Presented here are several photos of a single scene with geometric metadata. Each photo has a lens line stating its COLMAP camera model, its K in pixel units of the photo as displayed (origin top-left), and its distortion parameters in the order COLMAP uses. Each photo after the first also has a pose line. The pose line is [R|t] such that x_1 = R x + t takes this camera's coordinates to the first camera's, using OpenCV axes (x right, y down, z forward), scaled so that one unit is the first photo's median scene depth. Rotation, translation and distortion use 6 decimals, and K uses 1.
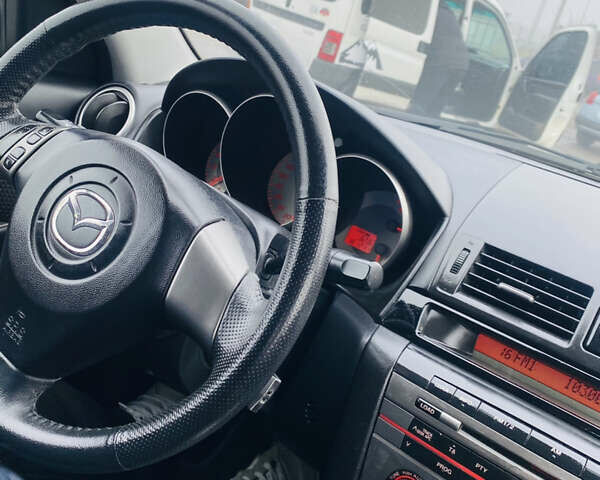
lens RADIAL K [[596.1, 0, 311.4], [0, 596.1, 239.5], [0, 0, 1]] dist [0.000624, 0.003365]
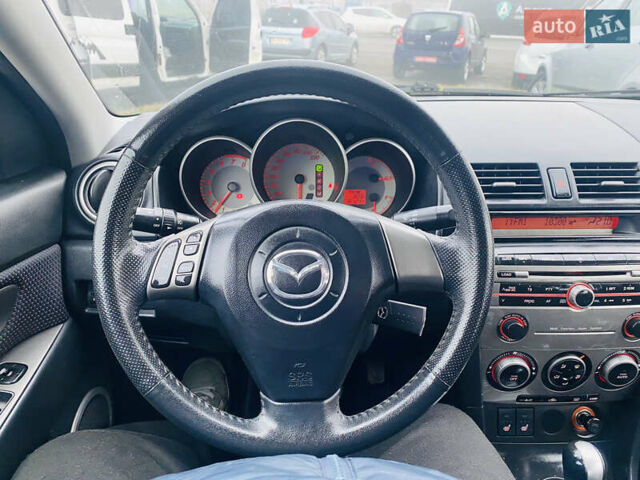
lens RADIAL K [[454.9, 0, 313.8], [0, 454.9, 240.5], [0, 0, 1]] dist [0.009772, -0.001015]
pose [[0.814395, -0.457584, 0.356900, -0.531106], [0.397985, 0.887998, 0.230364, -0.243123], [-0.422338, -0.045566, 0.905292, 0.103865]]
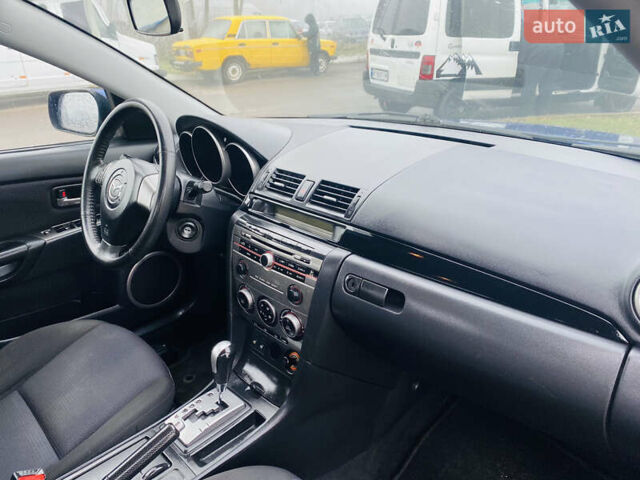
lens RADIAL K [[446.5, 0, 321.4], [0, 446.5, 236.0], [0, 0, 1]] dist [0.006916, -0.005326]
pose [[0.924515, -0.181777, -0.335007, 1.006242], [0.183790, 0.982622, -0.025976, 0.350533], [0.333908, -0.037556, 0.941857, -0.628084]]
